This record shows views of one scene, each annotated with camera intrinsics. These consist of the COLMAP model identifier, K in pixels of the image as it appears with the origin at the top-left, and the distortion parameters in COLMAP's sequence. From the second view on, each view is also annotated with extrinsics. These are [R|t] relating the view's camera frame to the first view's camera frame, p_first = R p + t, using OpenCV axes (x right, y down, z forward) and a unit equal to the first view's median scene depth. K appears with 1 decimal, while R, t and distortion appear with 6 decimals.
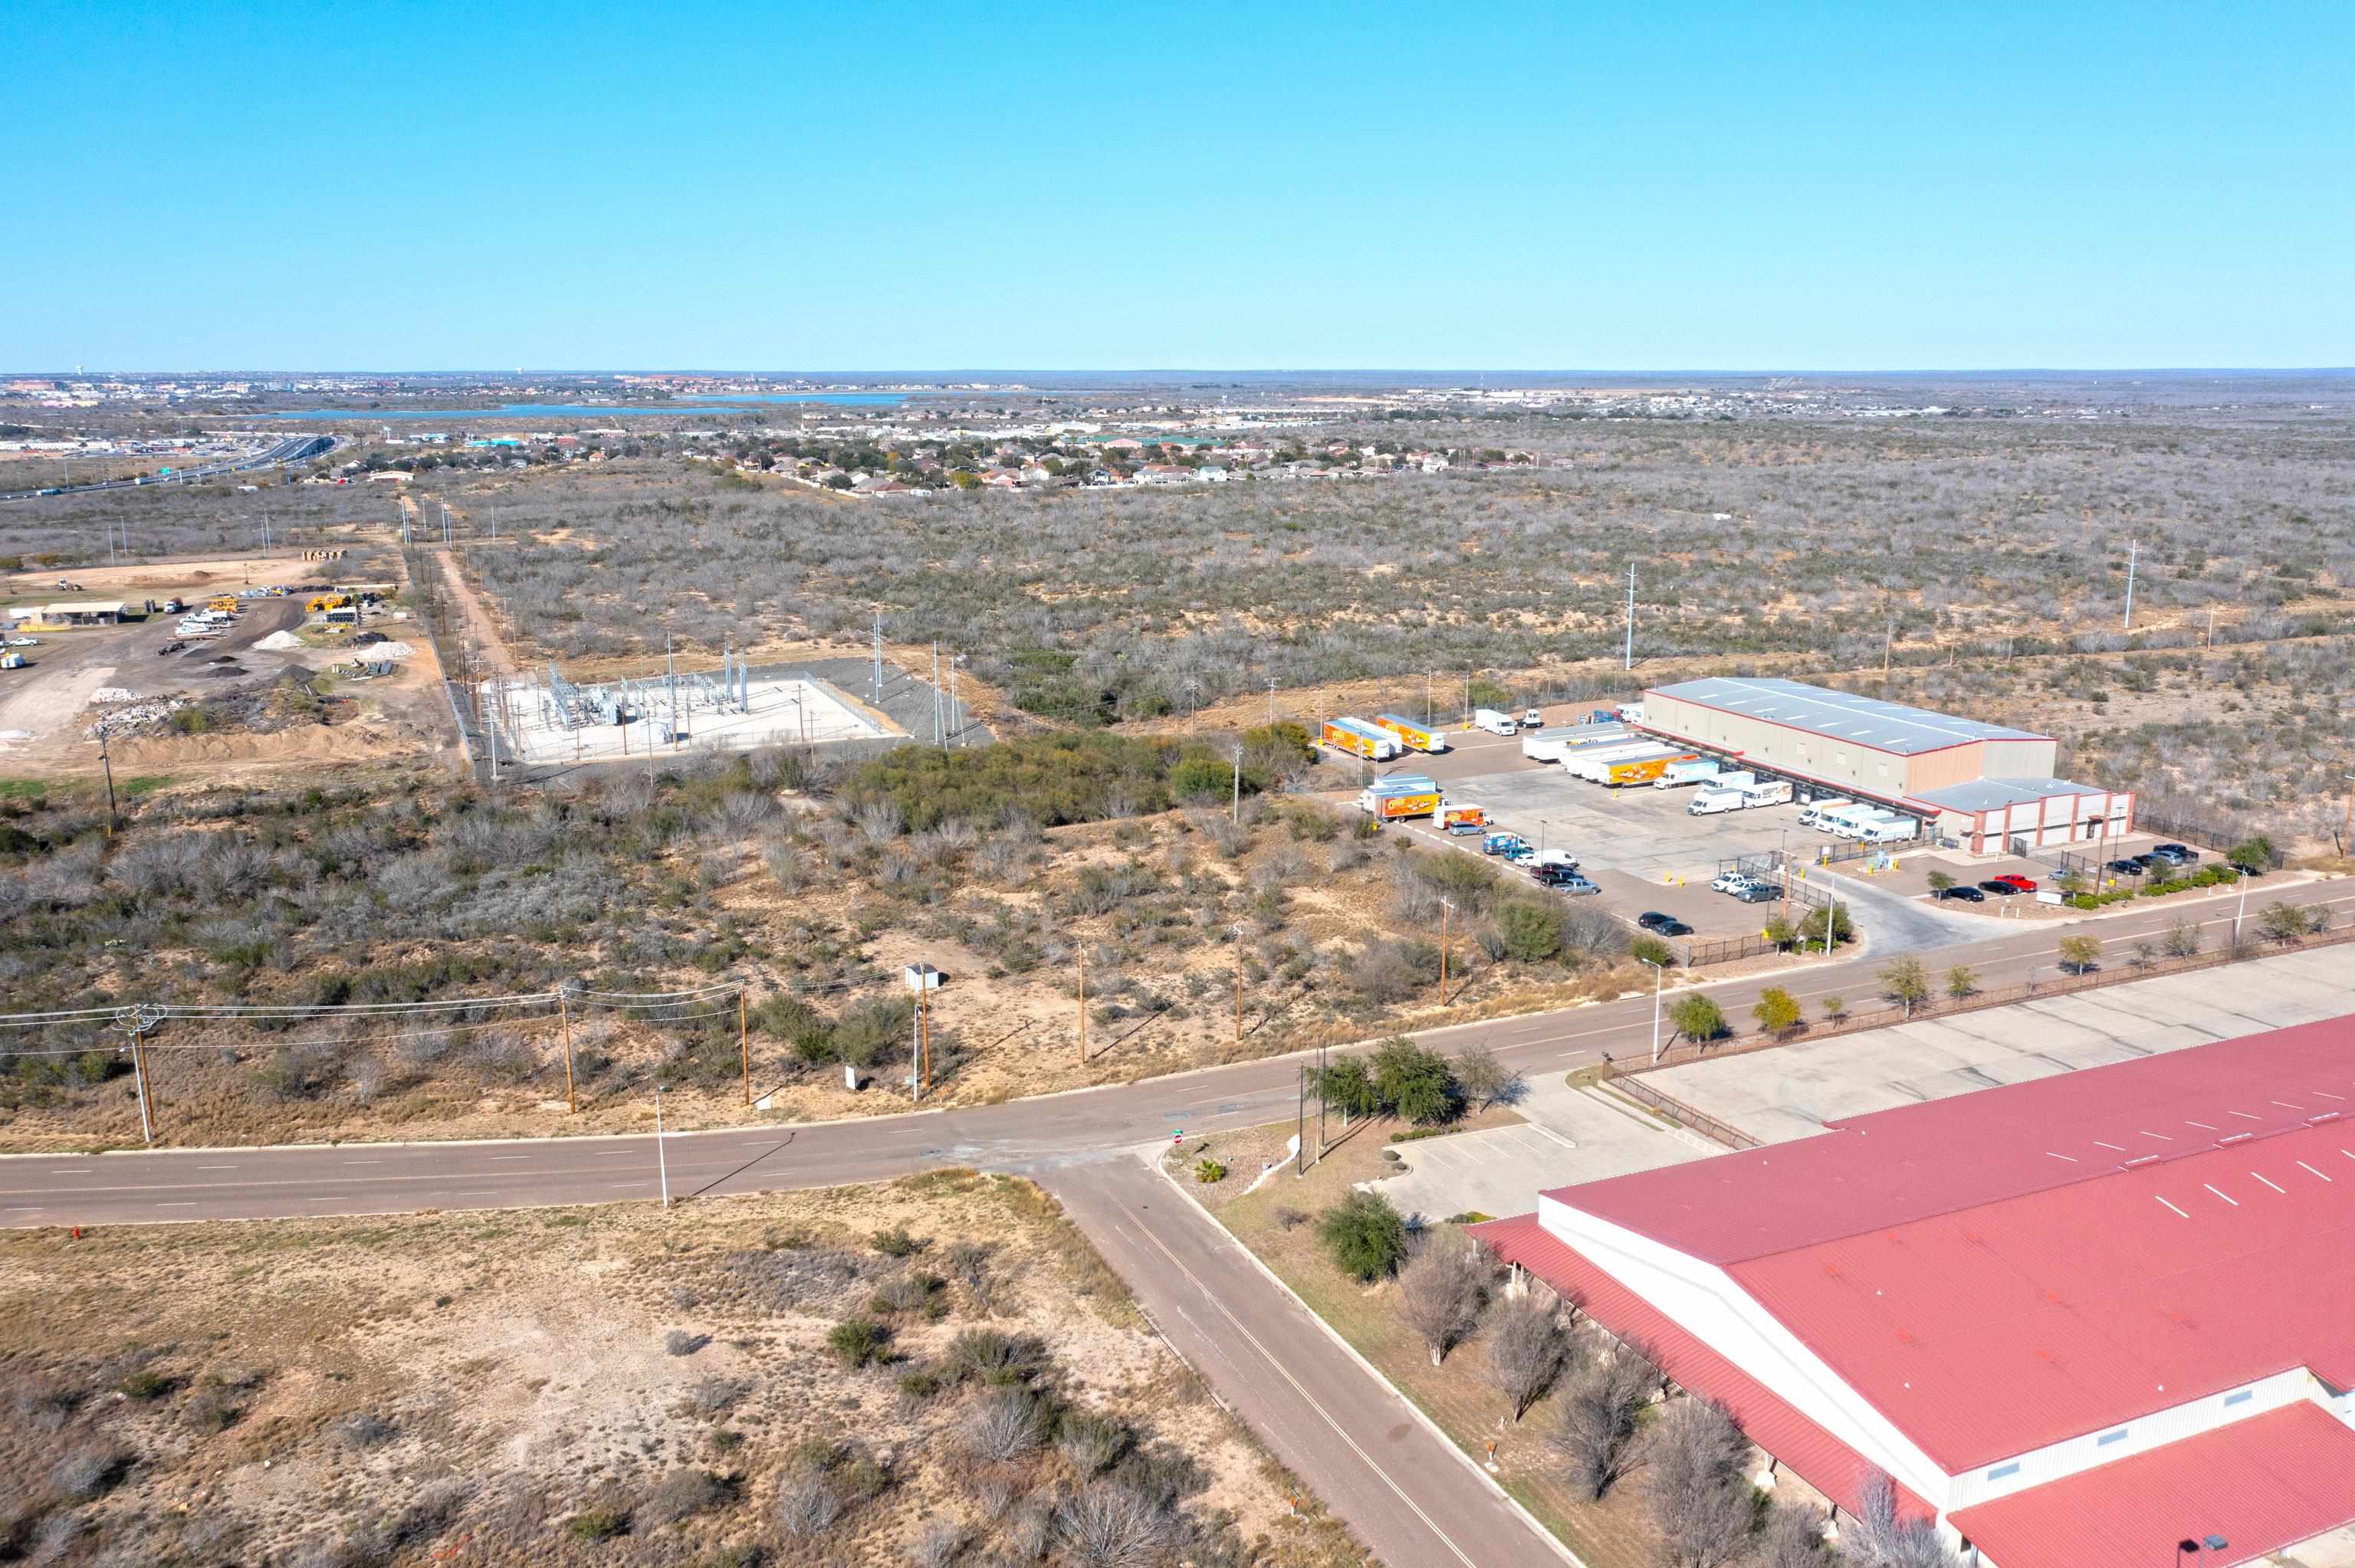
lens RADIAL K [[1870.8, 0, 1168.4], [0, 1870.8, 822.3], [0, 0, 1]] dist [-0.020139, 0.006061]
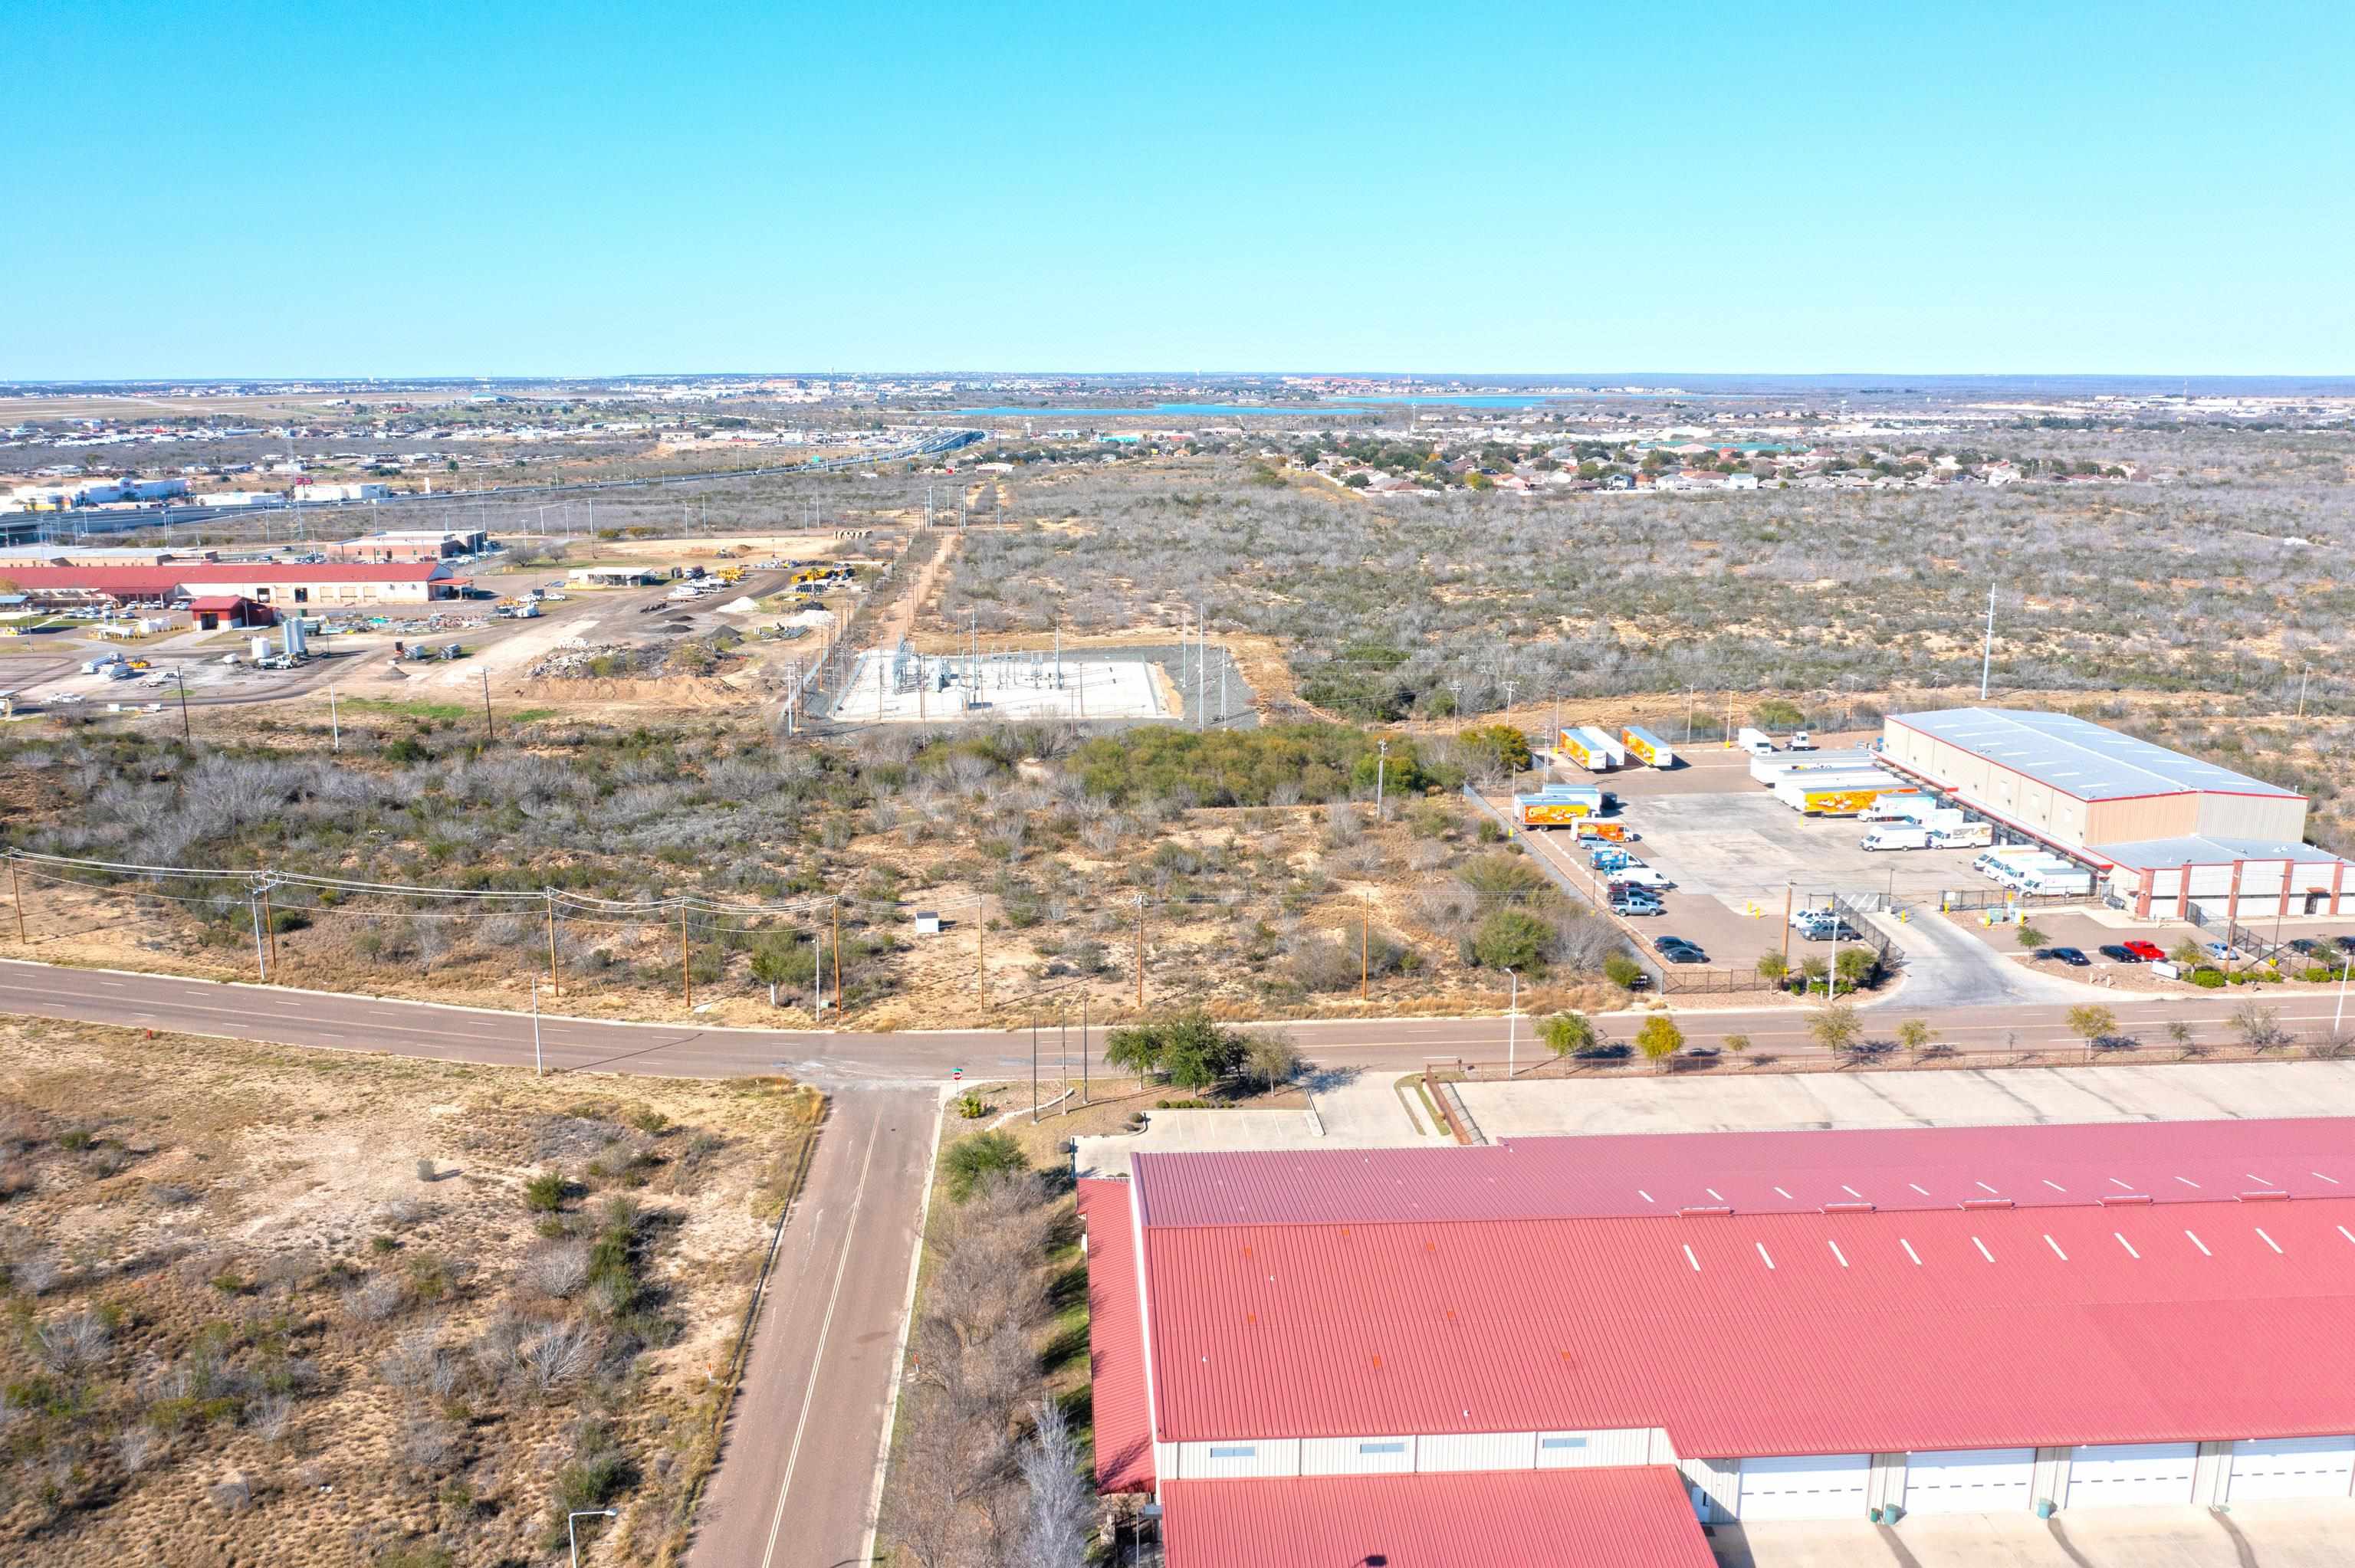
lens RADIAL K [[1872.6, 0, 1148.8], [0, 1872.6, 790.5], [0, 0, 1]] dist [-0.021787, 0.007493]
pose [[0.936293, 0.076646, -0.342754, 0.276038], [-0.082701, 0.996570, -0.003061, -0.001219], [0.341344, 0.031212, 0.939420, 0.006499]]
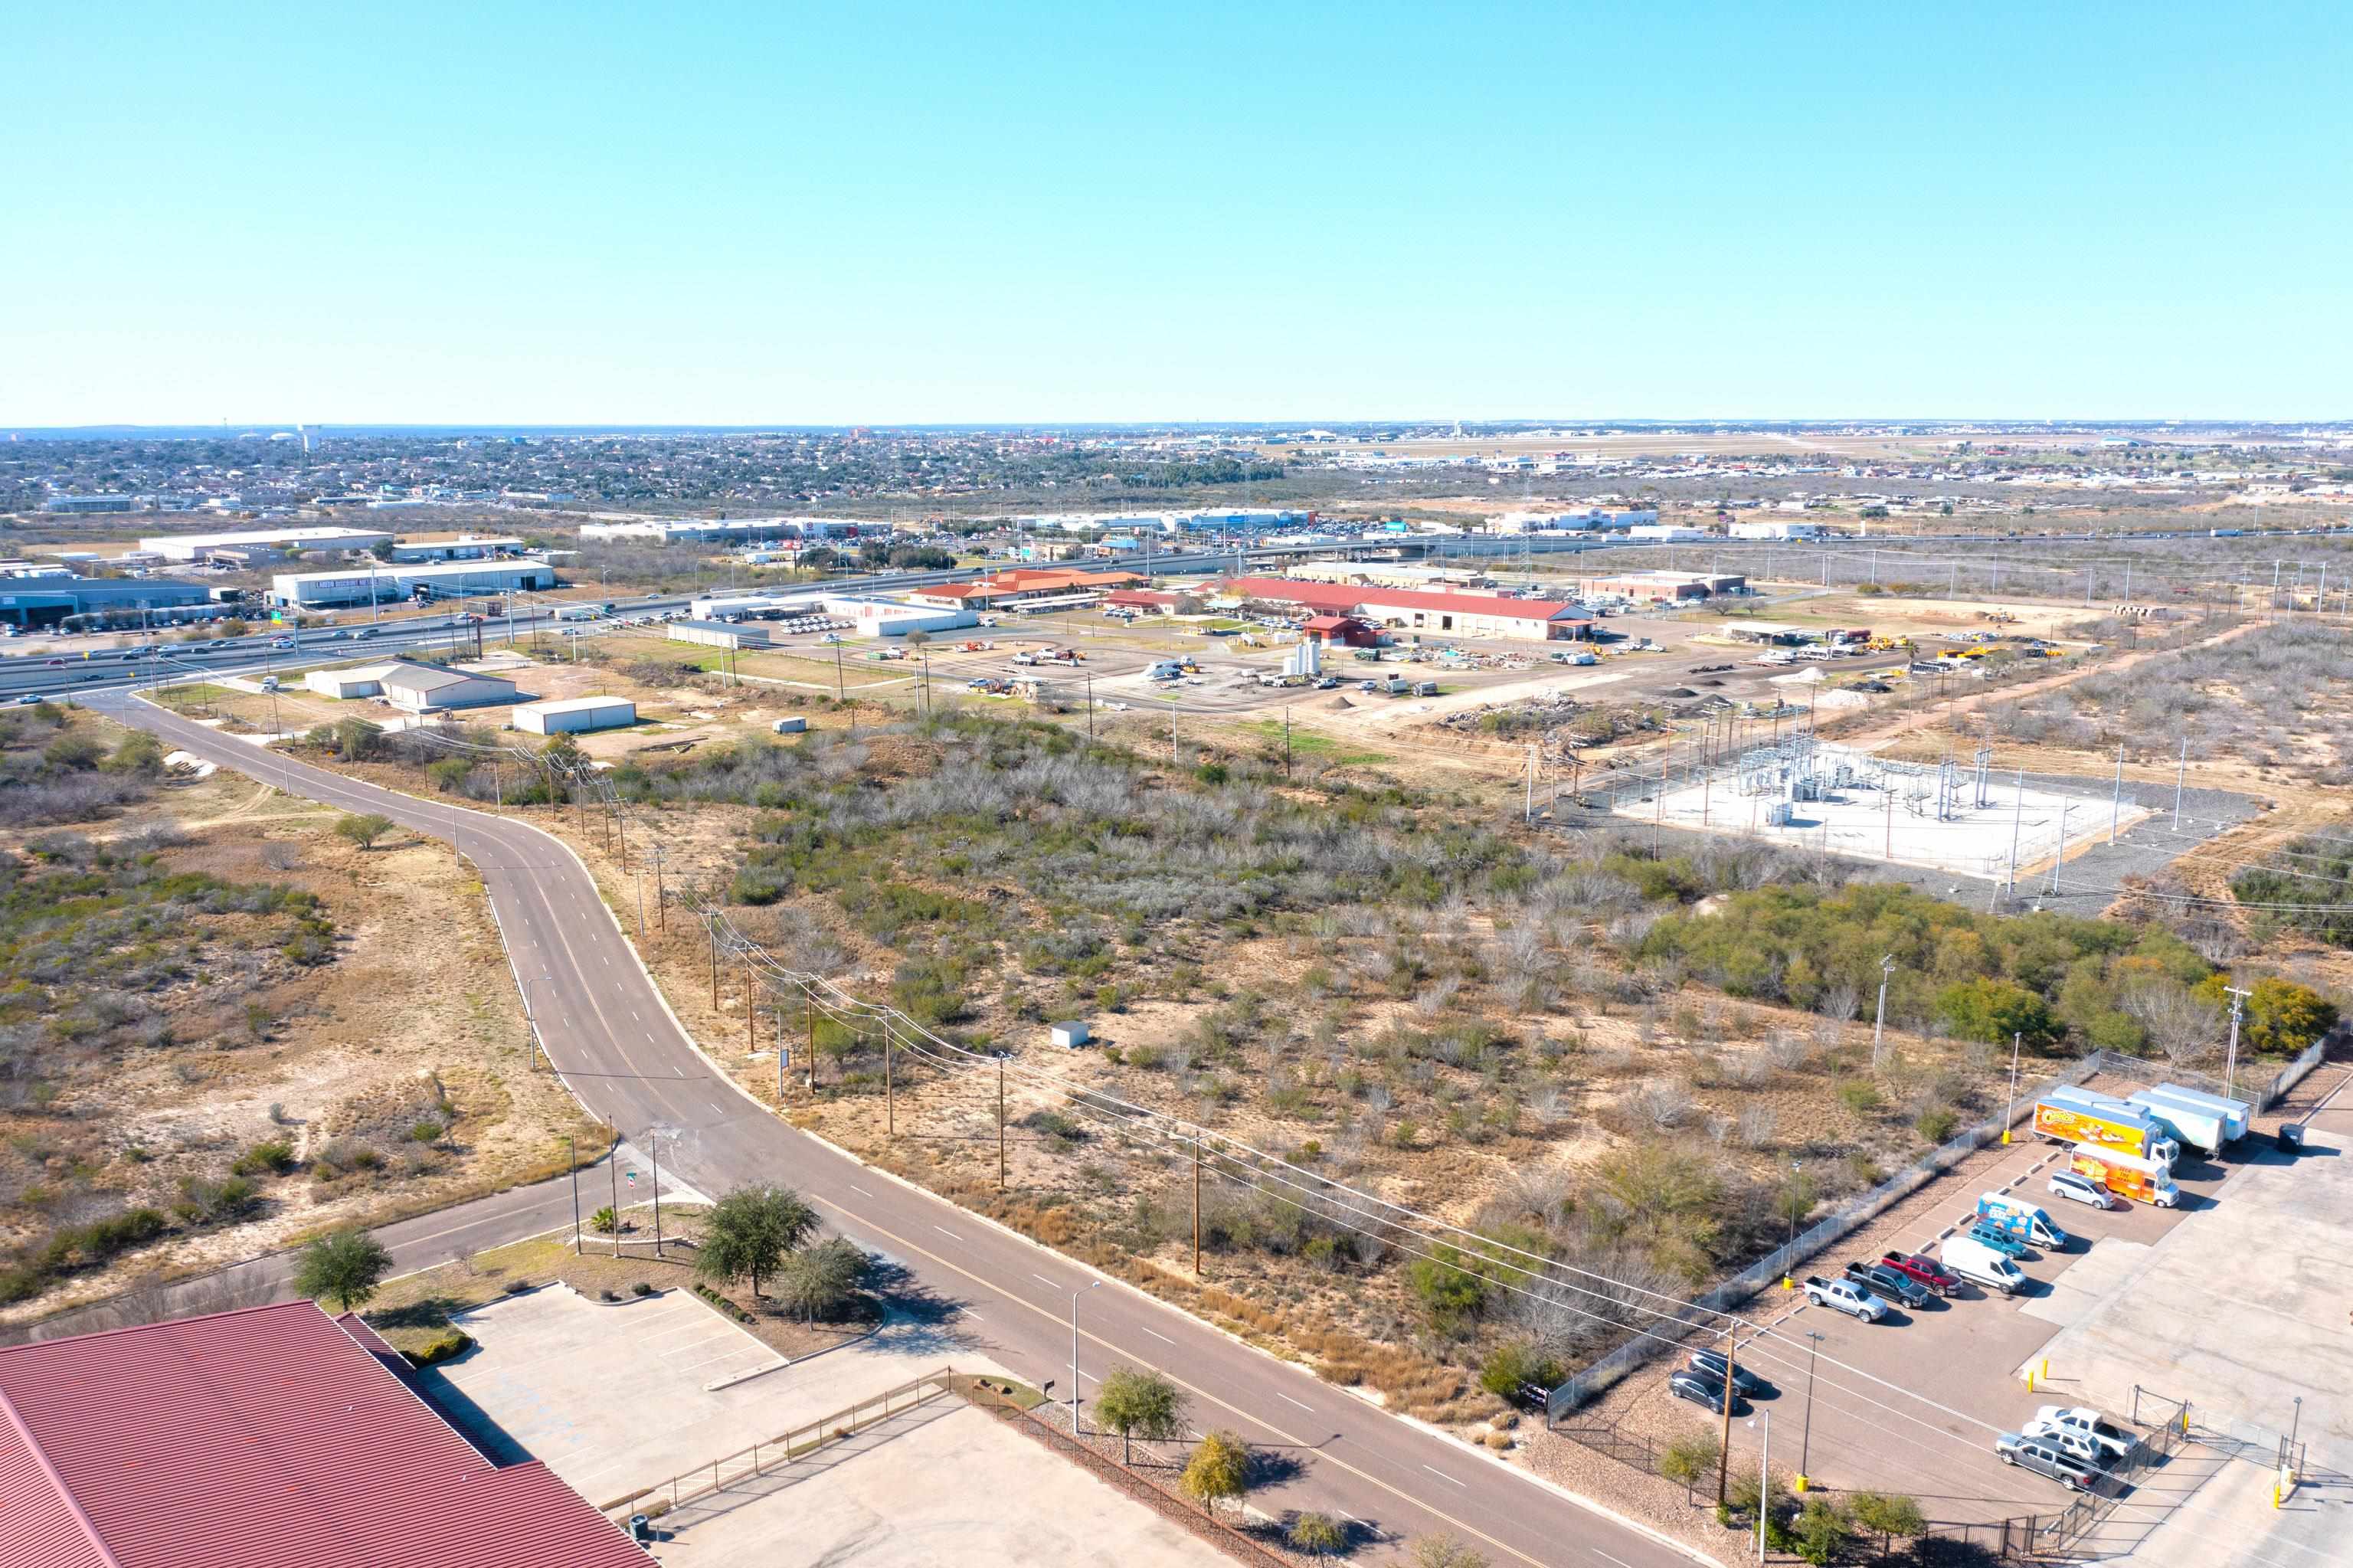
lens RADIAL K [[1847.1, 0, 1166.7], [0, 1847.1, 775.8], [0, 0, 1]] dist [-0.023289, 0.007397]
pose [[0.359676, 0.180001, -0.915551, 0.572108], [-0.219989, 0.969914, 0.104266, -0.122701], [0.906774, 0.163909, 0.388453, 0.494380]]
